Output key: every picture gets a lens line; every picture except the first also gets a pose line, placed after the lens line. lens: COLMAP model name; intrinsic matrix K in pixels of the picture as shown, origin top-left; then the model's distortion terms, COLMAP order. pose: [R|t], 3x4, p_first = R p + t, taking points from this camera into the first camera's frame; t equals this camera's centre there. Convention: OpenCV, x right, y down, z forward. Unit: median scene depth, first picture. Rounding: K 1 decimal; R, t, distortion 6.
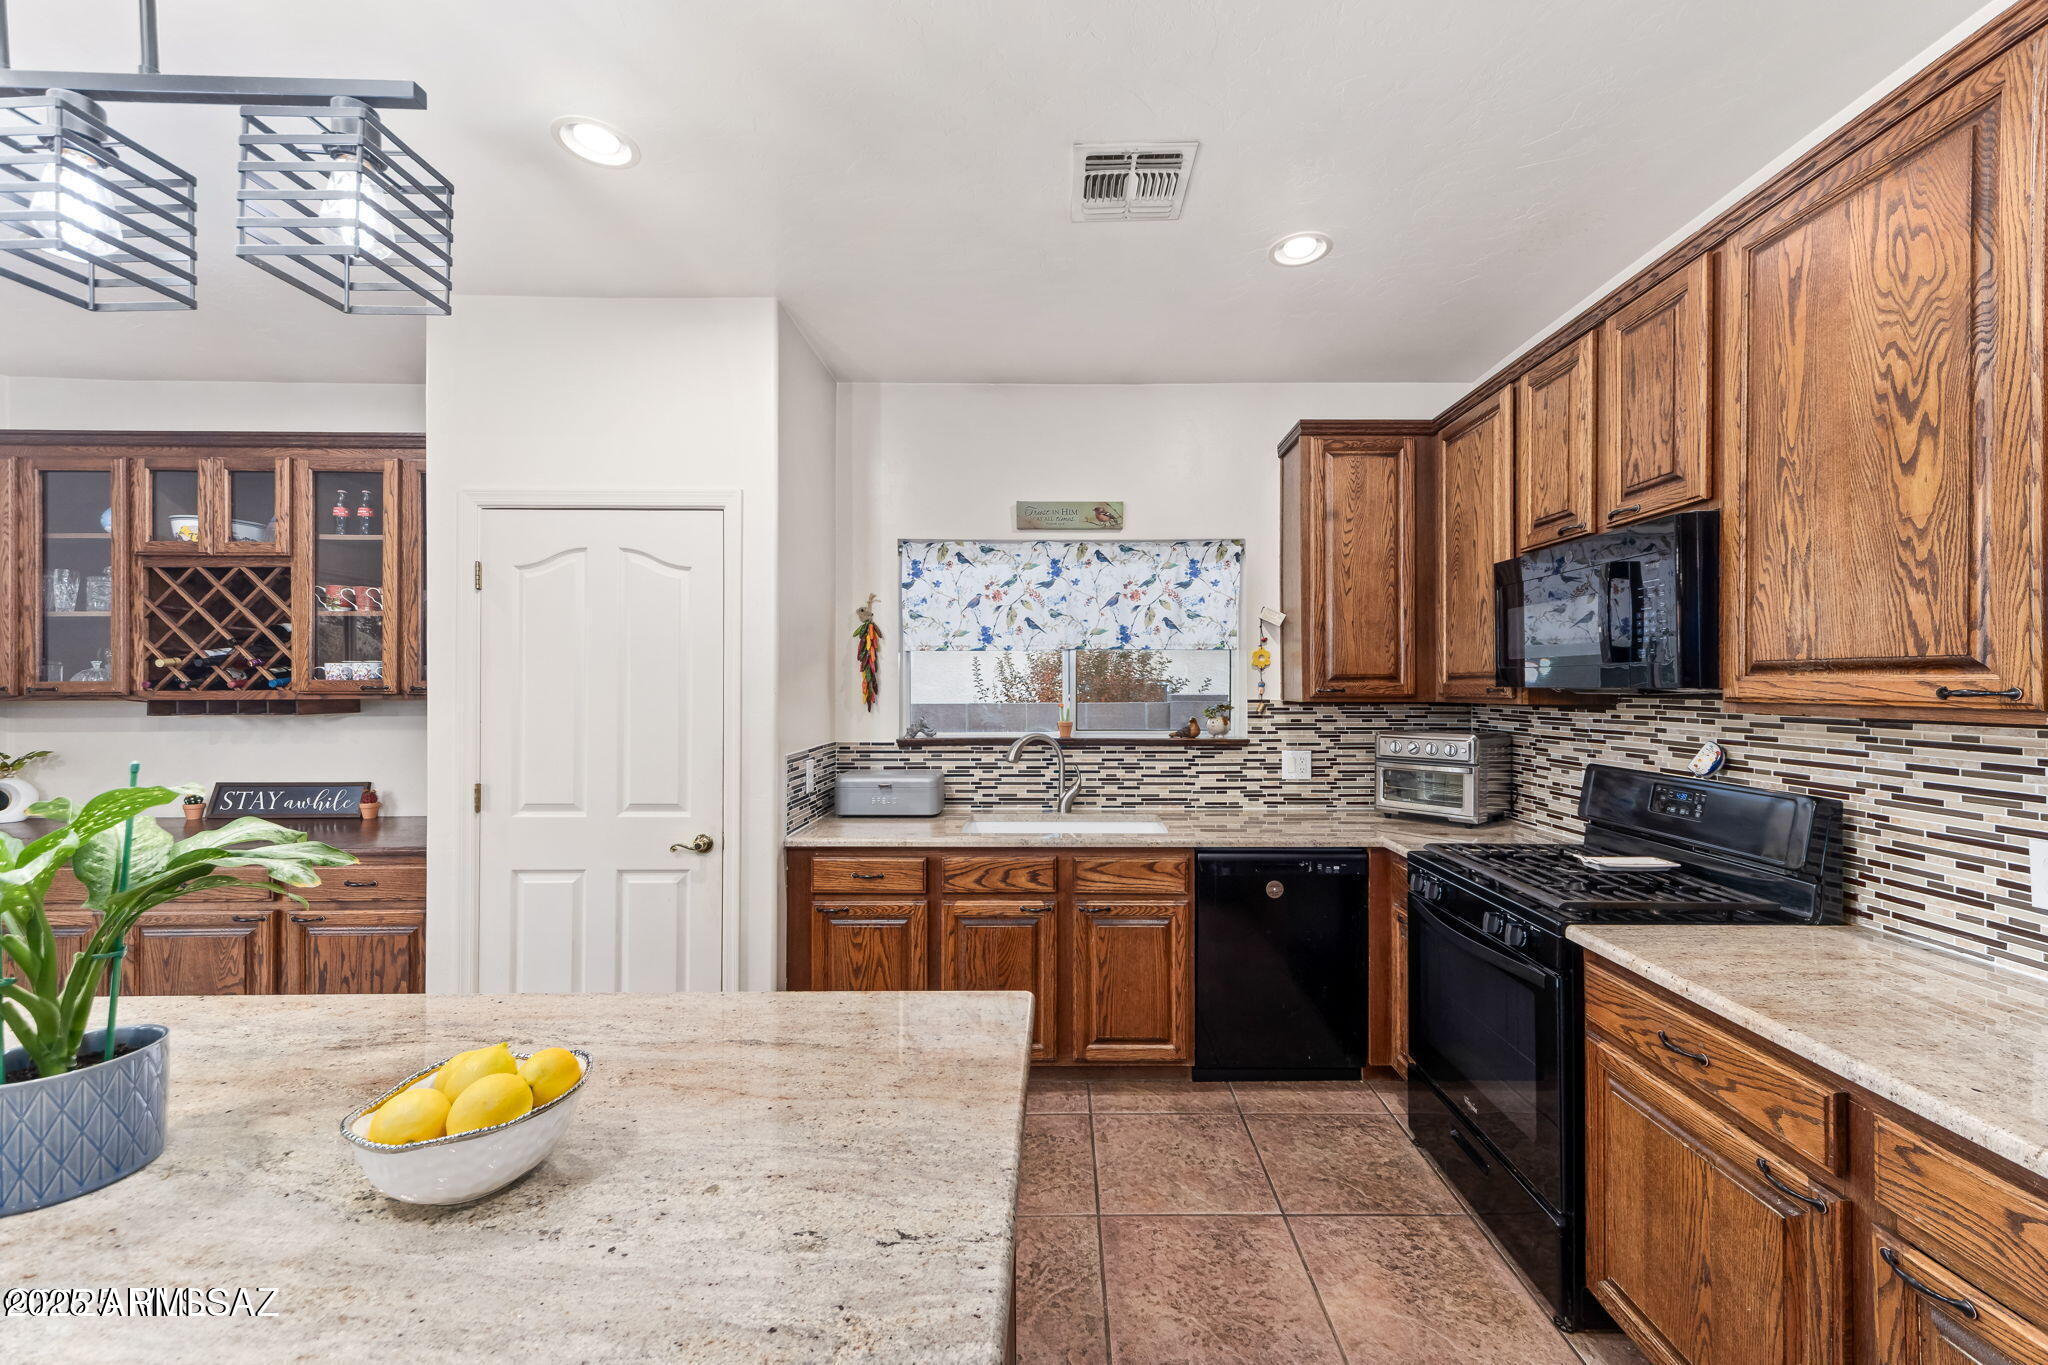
lens RADIAL K [[809.1, 0, 1024.0], [0, 809.1, 682.5], [0, 0, 1]] dist [0.017171, 0.000183]
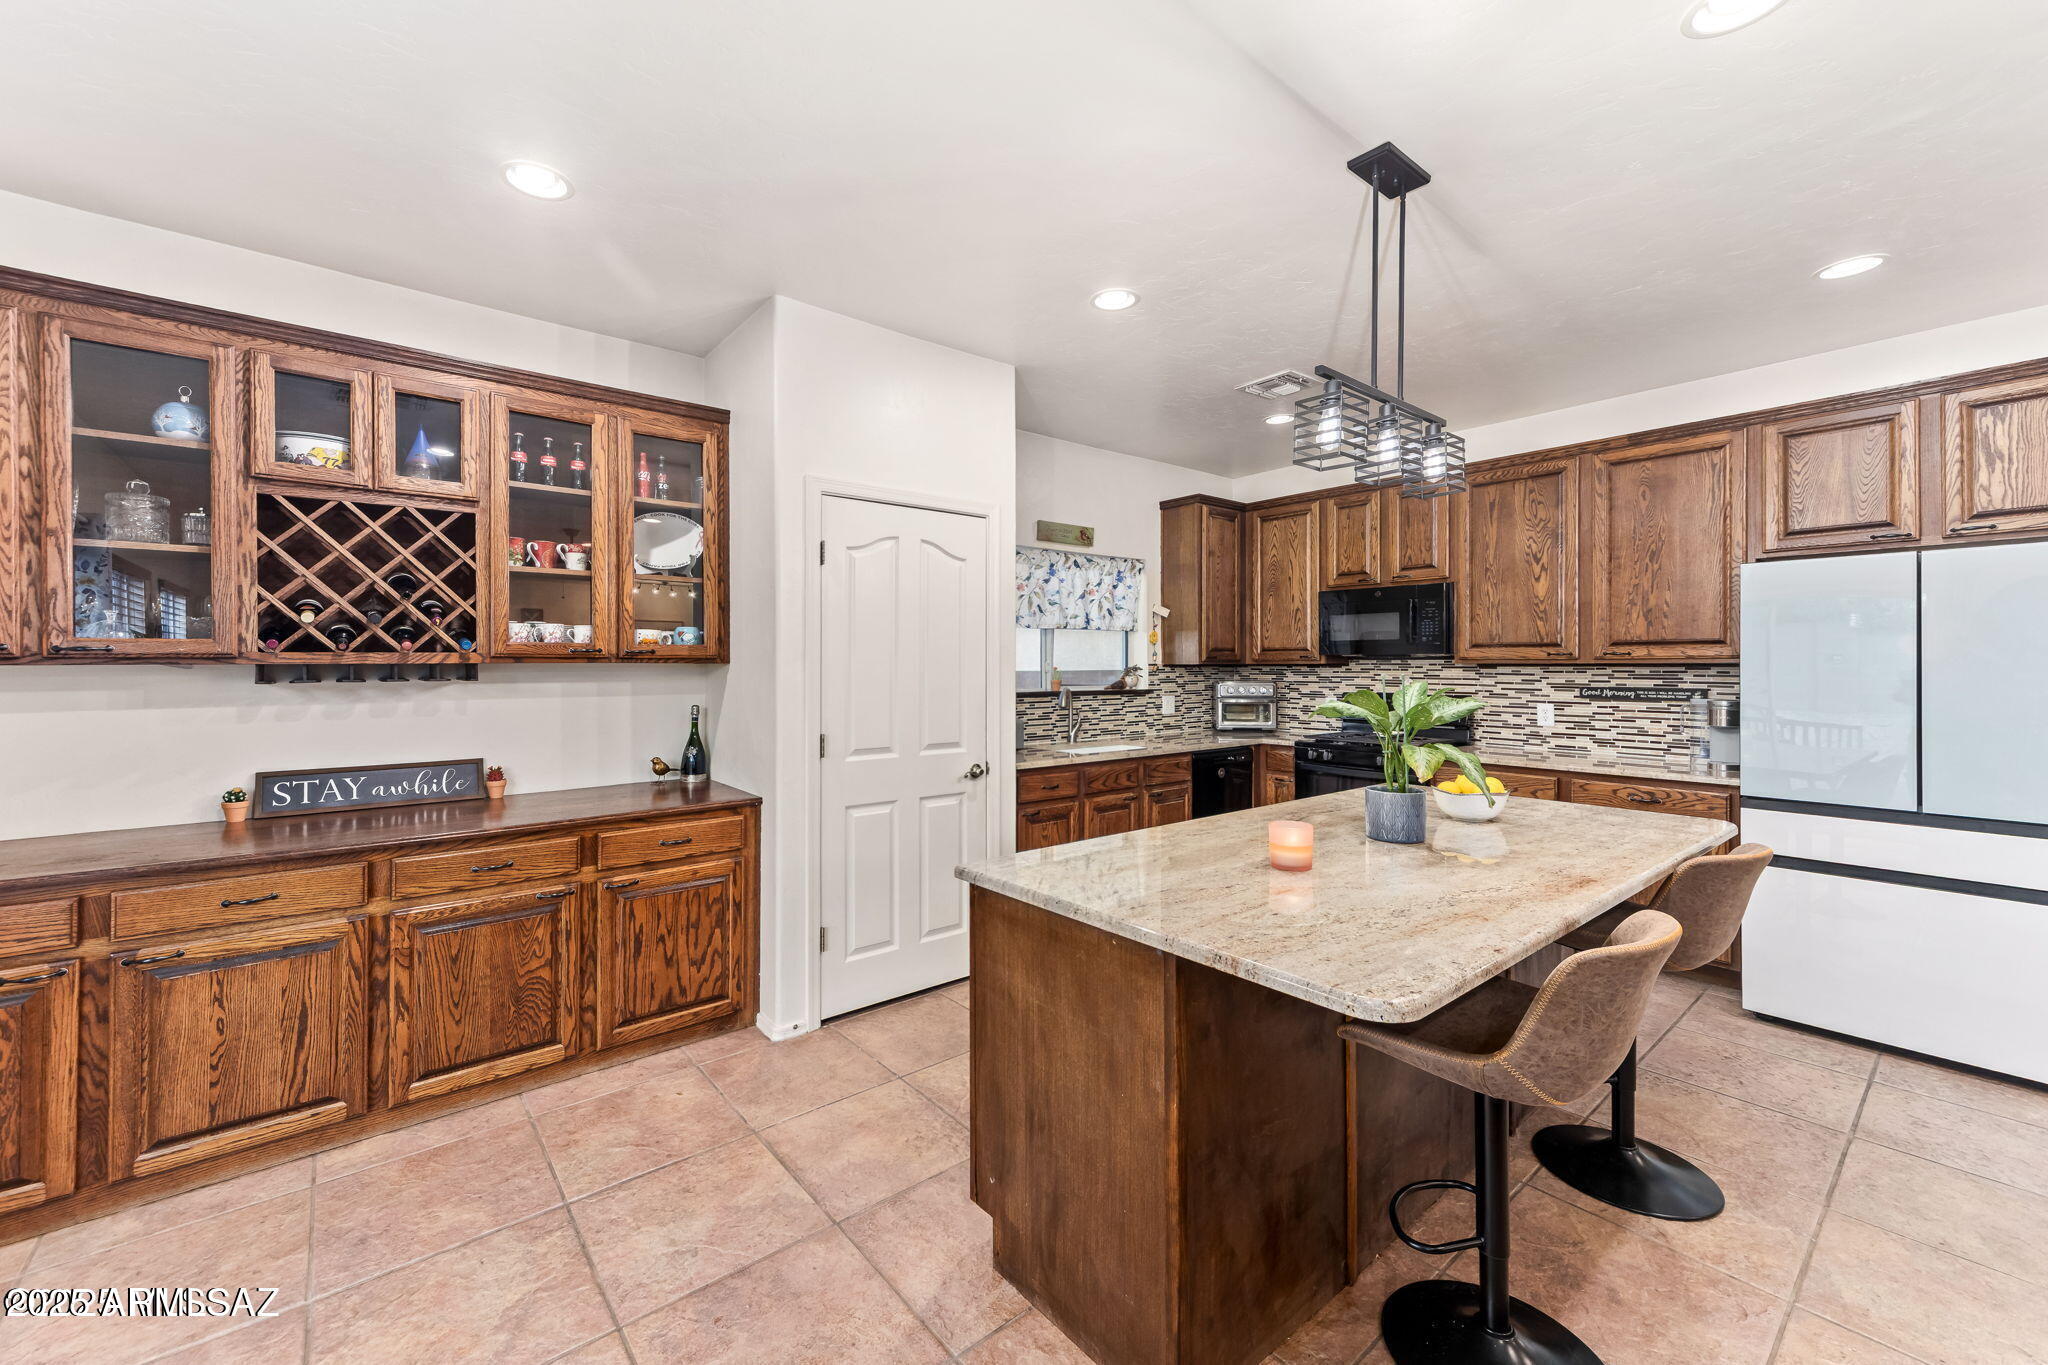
lens RADIAL K [[812.4, 0, 1015.8], [0, 812.4, 657.7], [0, 0, 1]] dist [0.015652, 0.000105]
pose [[0.776496, 0.003208, 0.630113, -1.008931], [-0.001713, 0.999994, -0.002979, 0.016447], [-0.630119, 0.001234, 0.776497, -0.052762]]
